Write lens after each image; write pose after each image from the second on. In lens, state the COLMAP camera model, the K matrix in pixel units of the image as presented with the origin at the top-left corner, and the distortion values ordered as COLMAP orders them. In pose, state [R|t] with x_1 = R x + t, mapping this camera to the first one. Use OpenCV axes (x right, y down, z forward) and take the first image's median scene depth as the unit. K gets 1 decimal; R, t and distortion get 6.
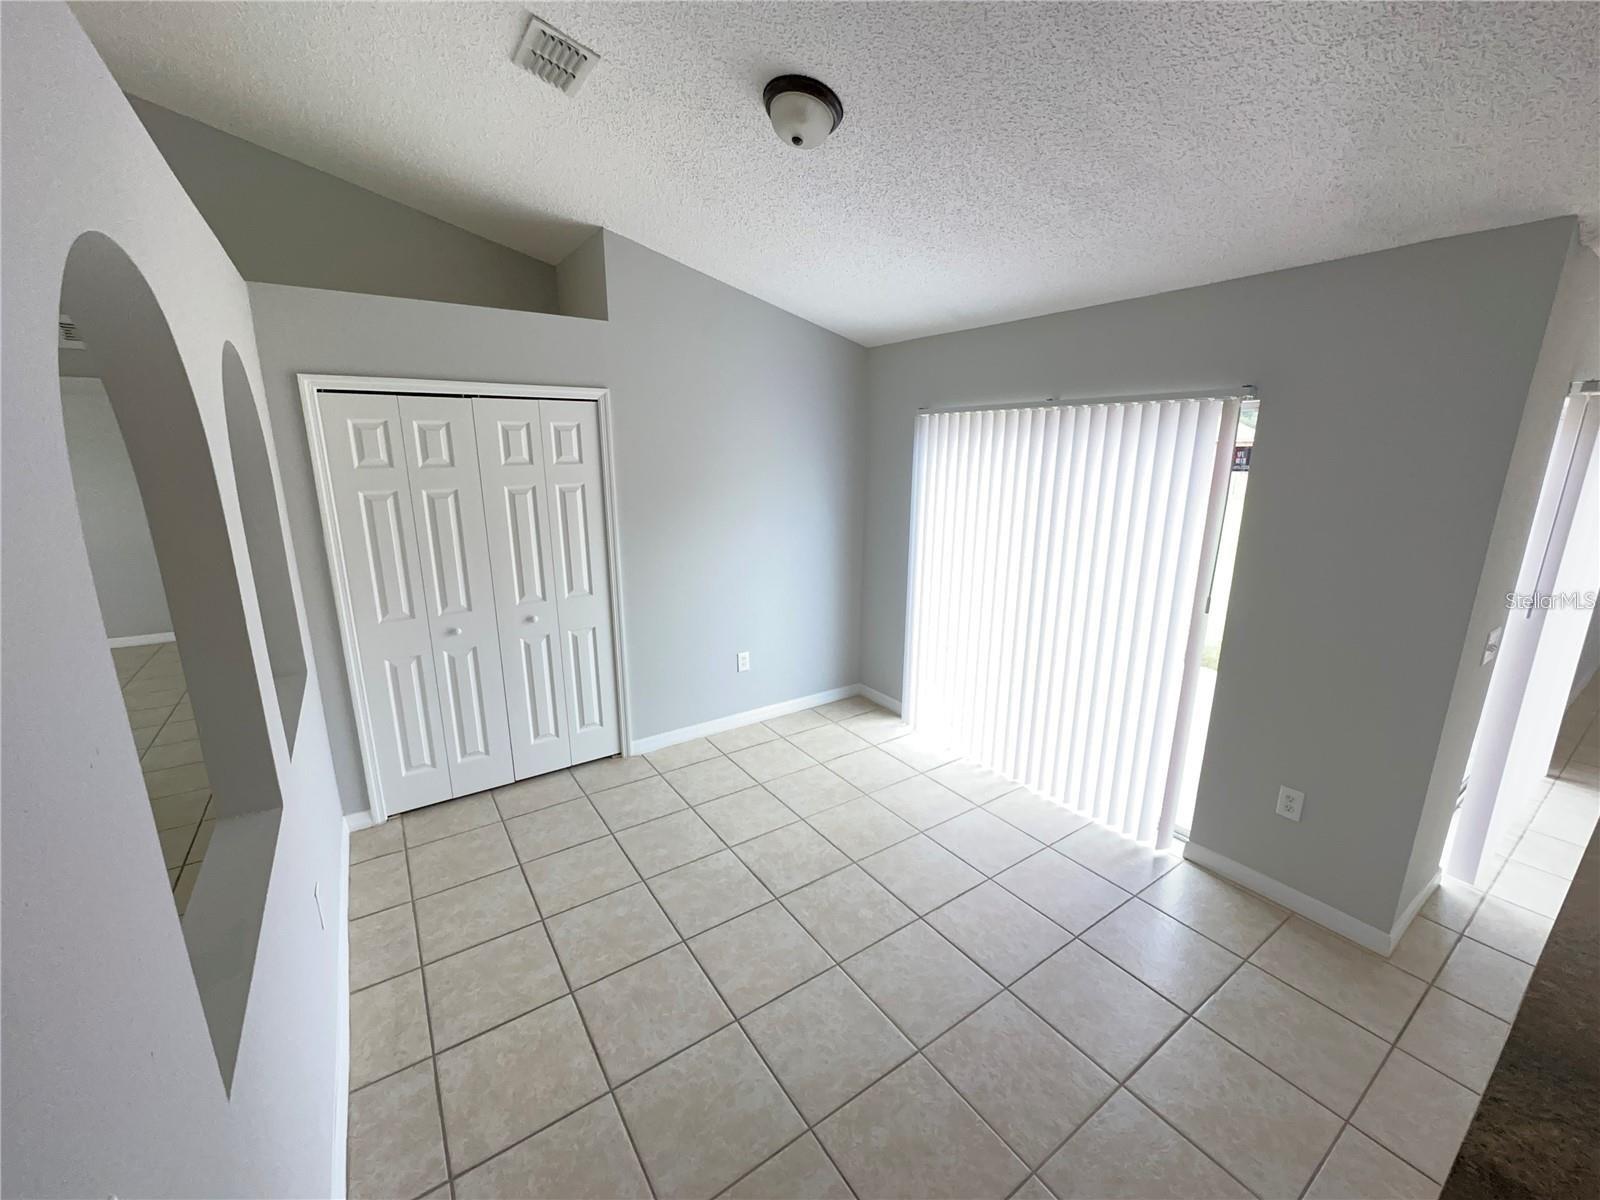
lens RADIAL K [[639.3, 0, 800.9], [0, 639.3, 598.0], [0, 0, 1]] dist [0.000708, -0.000415]
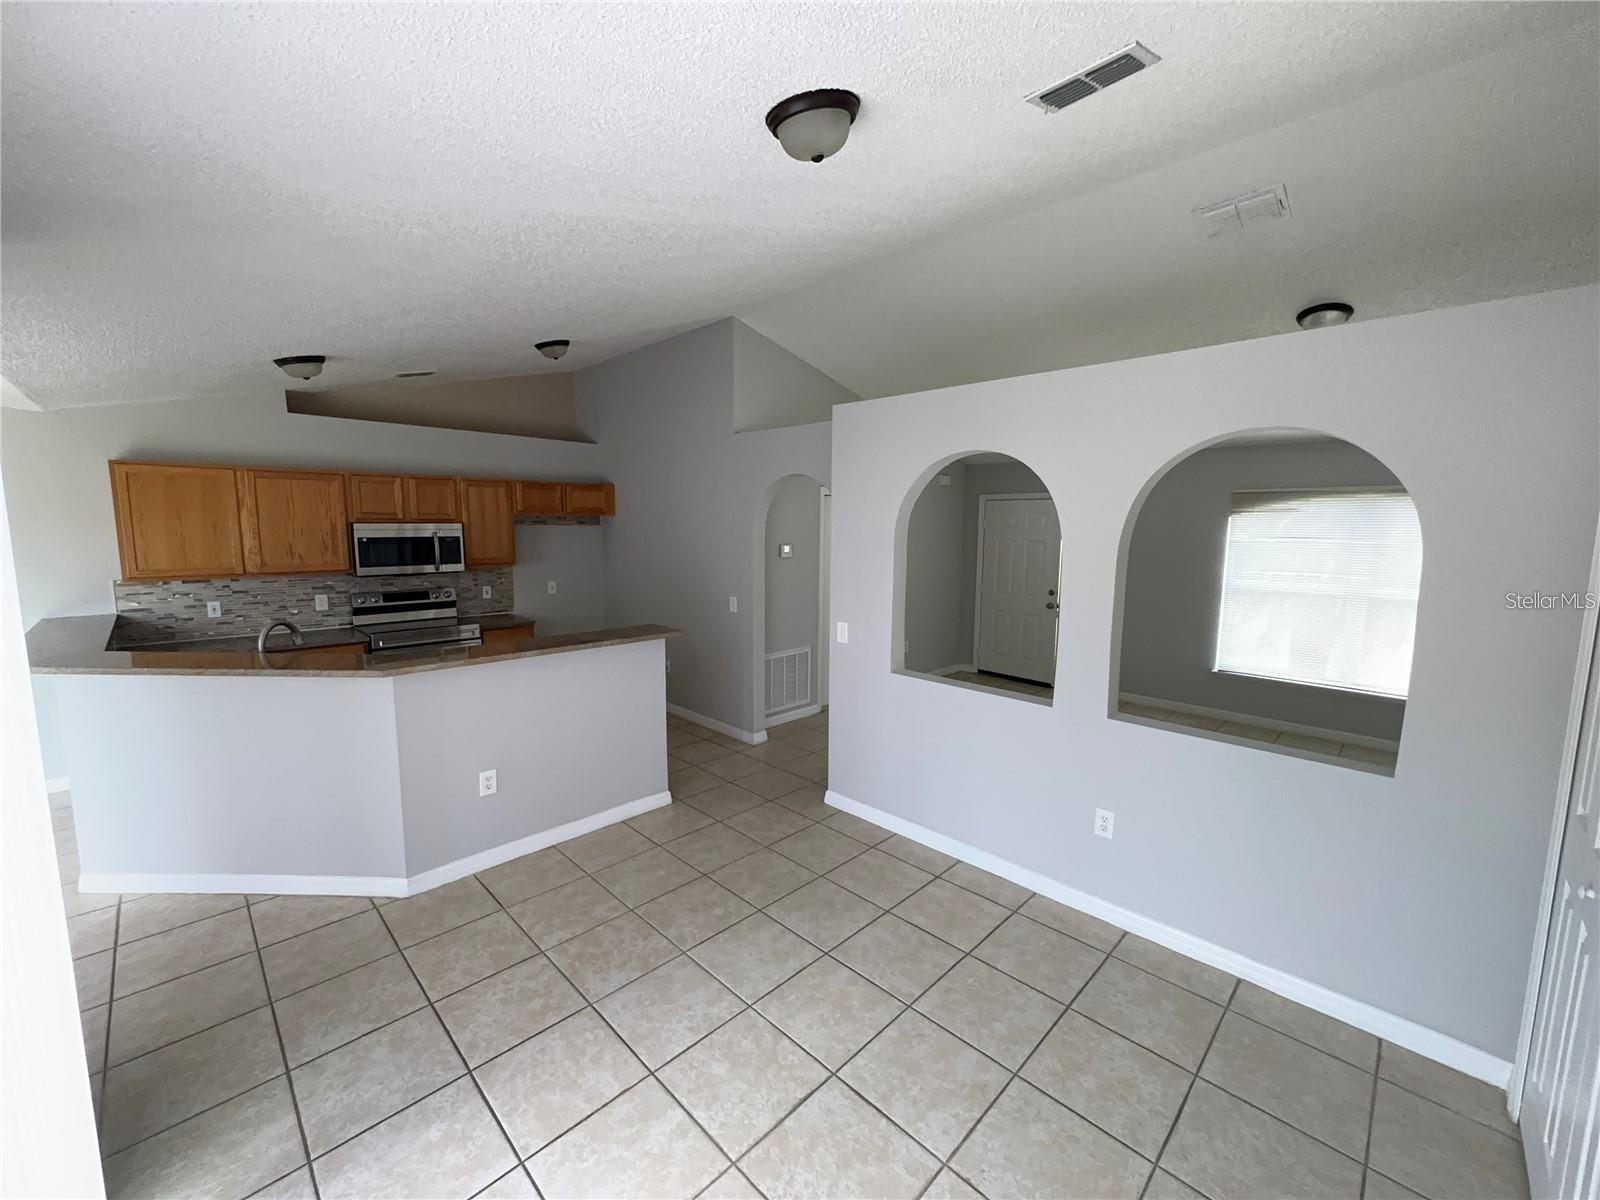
lens RADIAL K [[639.3, 0, 800.9], [0, 639.3, 598.0], [0, 0, 1]] dist [0.000708, -0.000415]
pose [[-0.982550, 0.010508, -0.185702, 0.145531], [-0.054395, 0.938521, 0.340911, -0.350723], [0.177867, 0.345063, -0.921572, 1.567632]]
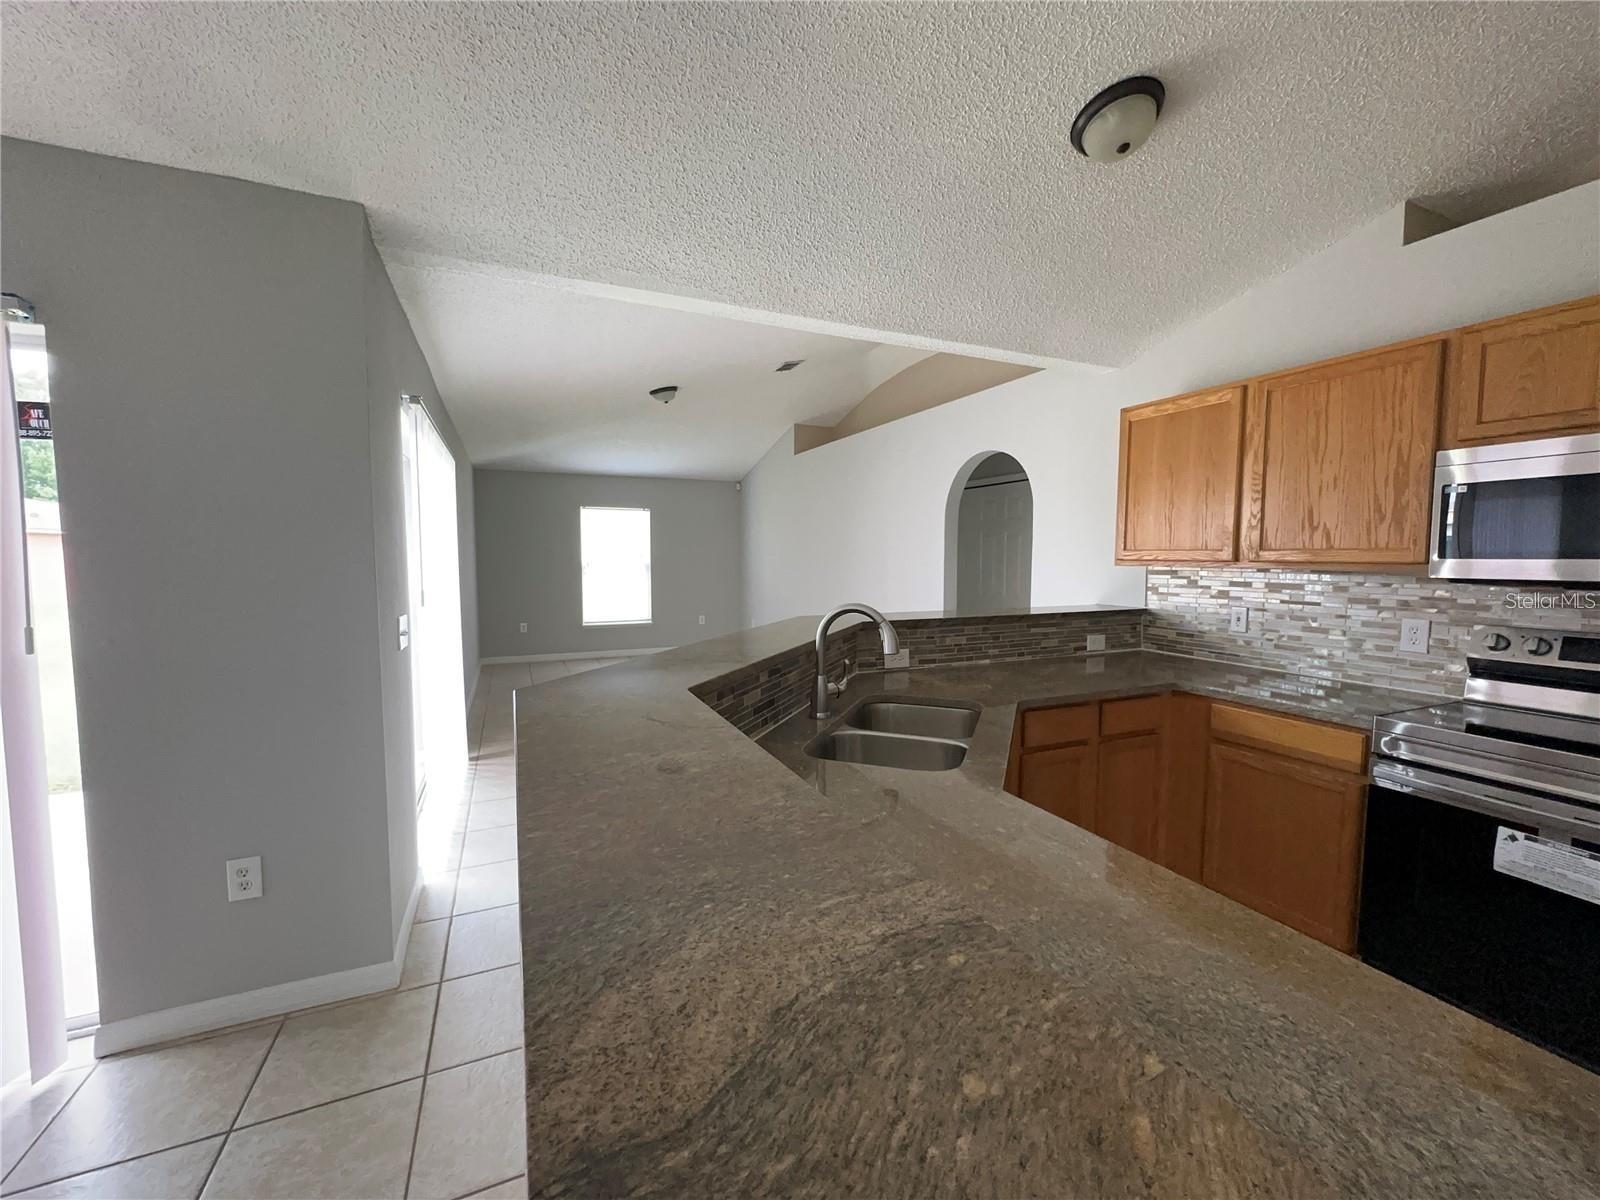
lens RADIAL K [[639.3, 0, 800.9], [0, 639.3, 598.0], [0, 0, 1]] dist [0.000708, -0.000415]
pose [[0.175370, -0.070780, 0.981955, 0.169447], [0.228525, 0.973096, 0.029329, 0.128932], [-0.957612, 0.219258, 0.186827, 0.167355]]
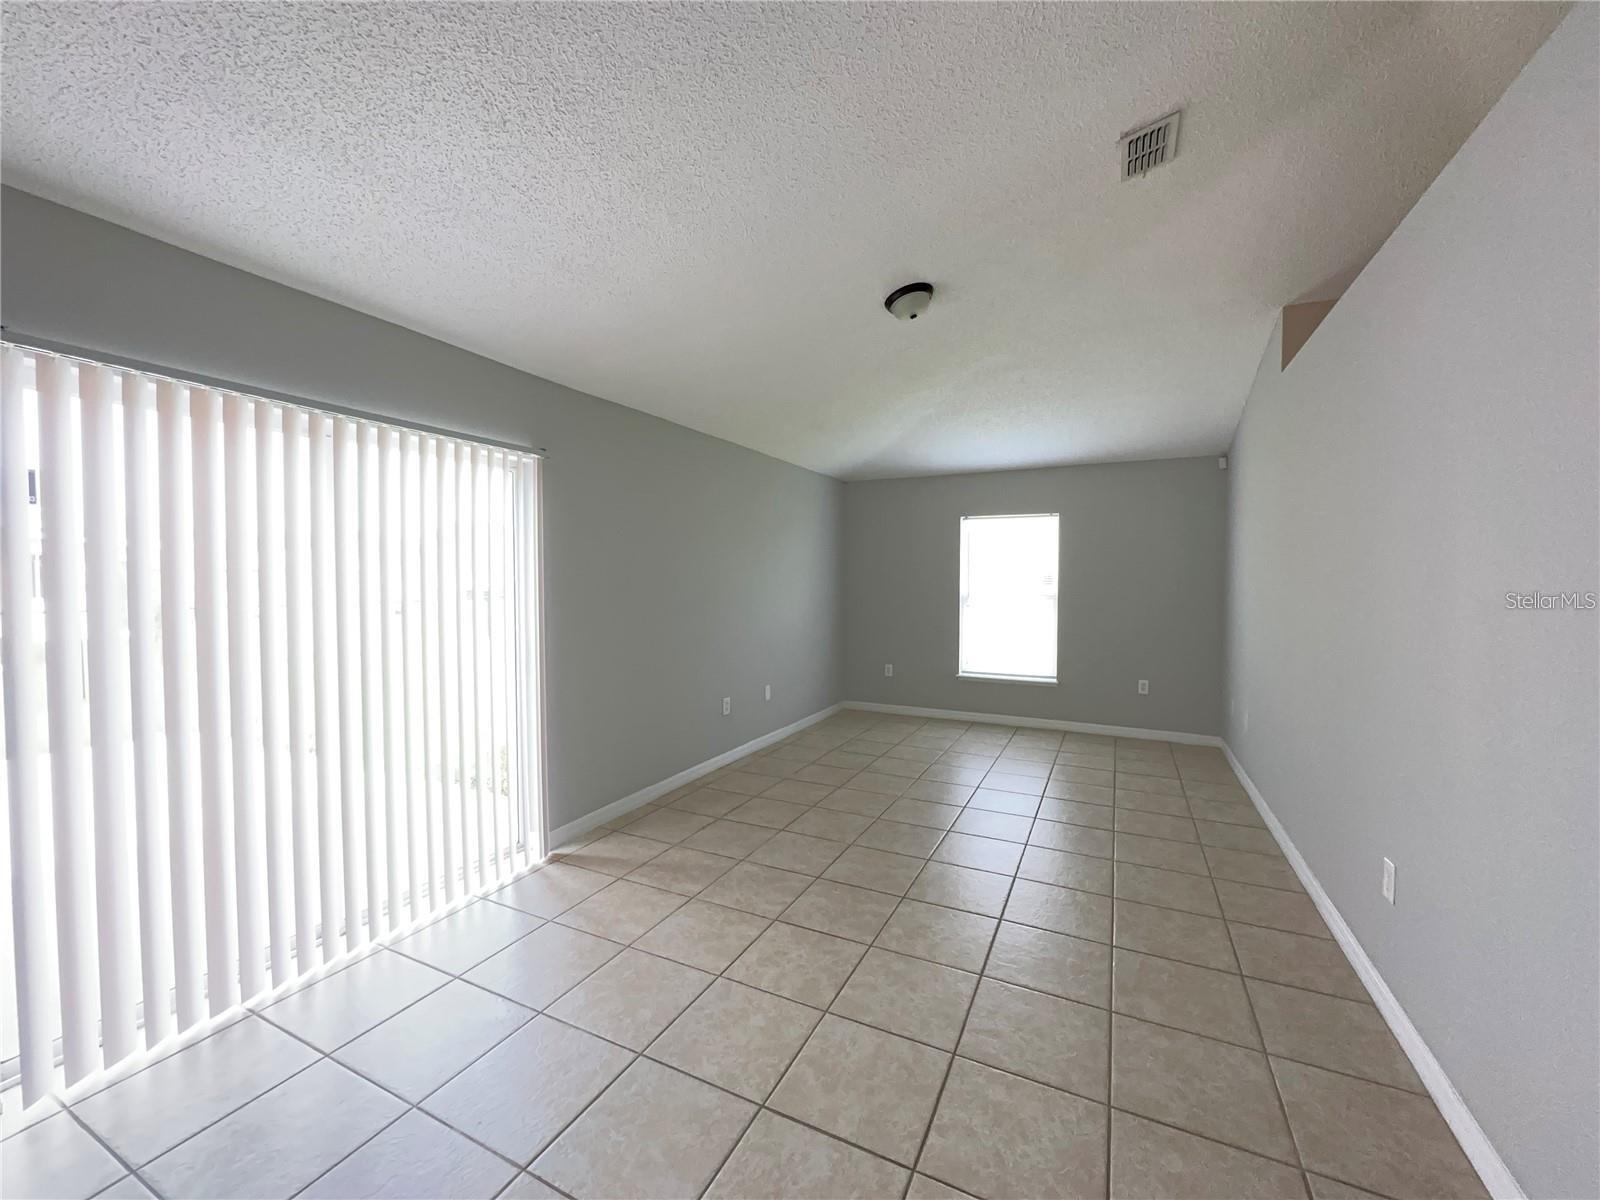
lens RADIAL K [[639.3, 0, 800.9], [0, 639.3, 598.0], [0, 0, 1]] dist [0.000708, -0.000415]
pose [[0.871016, -0.016726, 0.490970, 1.489003], [0.117940, 0.977310, -0.175939, 0.177437], [-0.476888, 0.211150, 0.853226, 0.012597]]
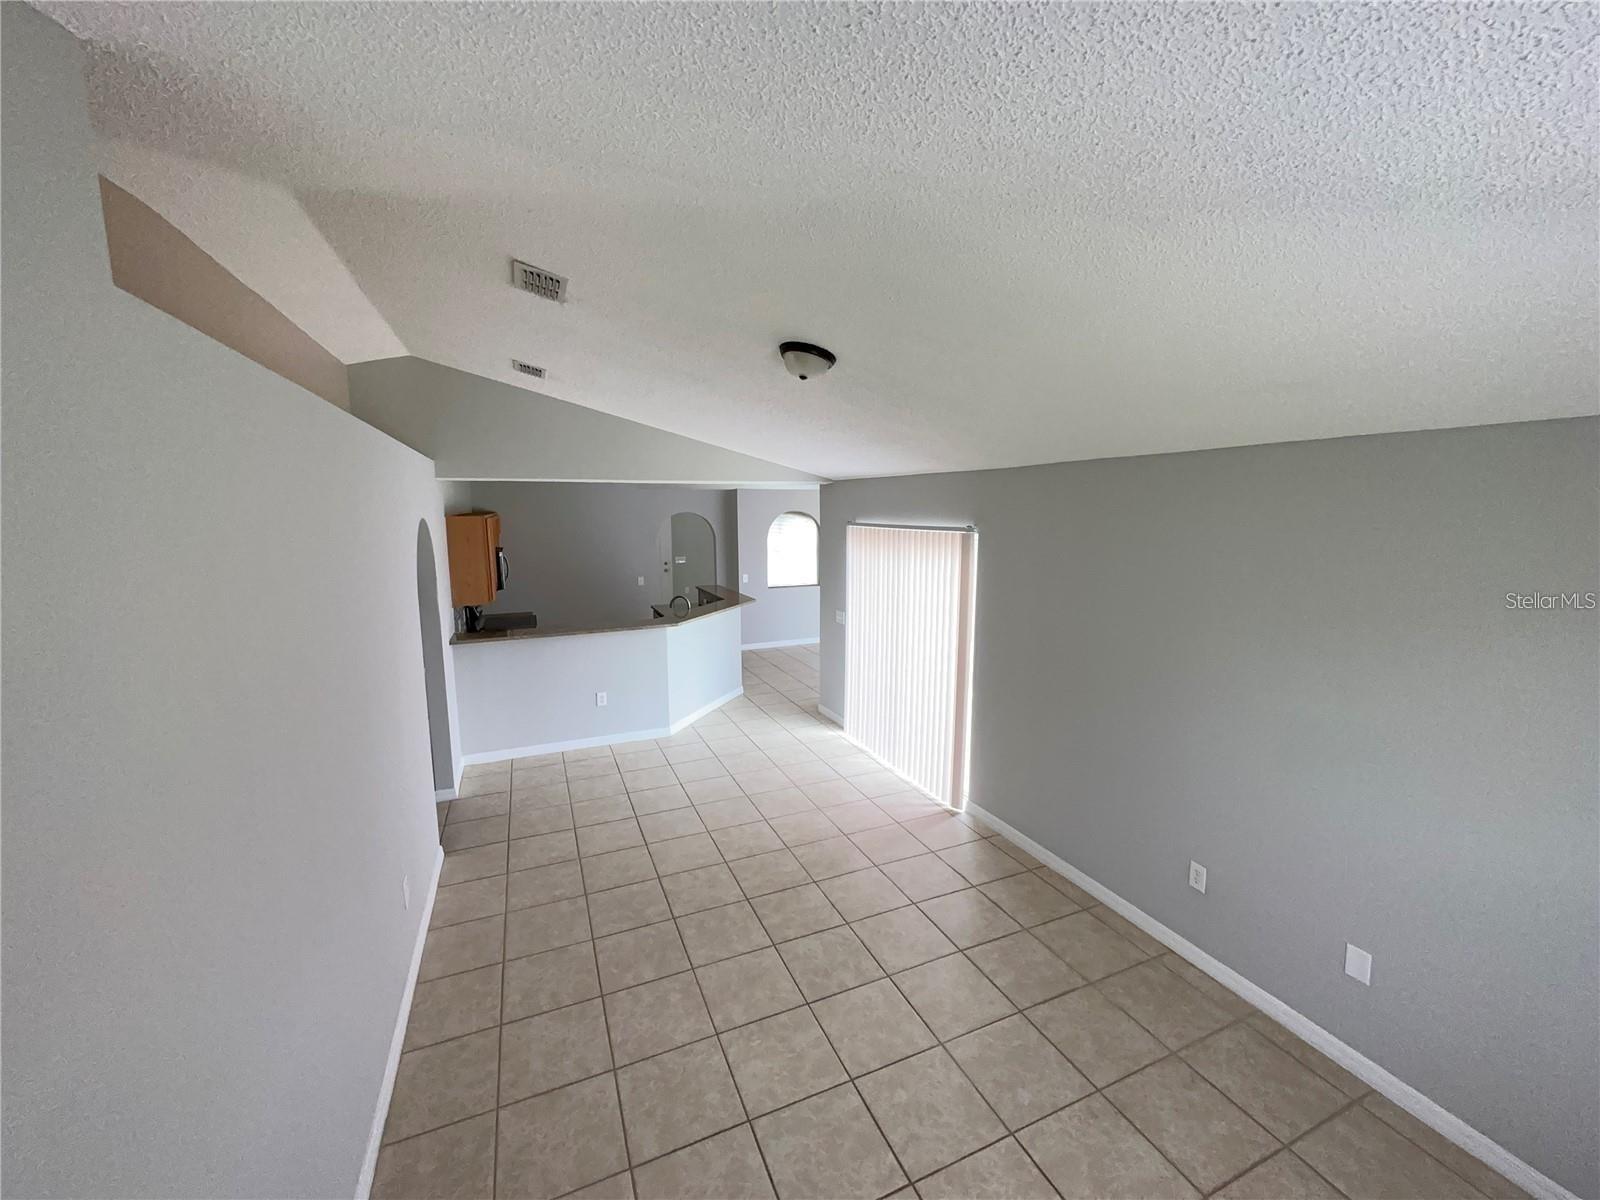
lens RADIAL K [[639.3, 0, 800.9], [0, 639.3, 598.0], [0, 0, 1]] dist [0.000708, -0.000415]
pose [[-0.185389, 0.134107, -0.973471, 3.439288], [-0.233806, 0.956175, 0.176250, -0.400400], [0.954445, 0.260279, -0.145909, 1.128696]]
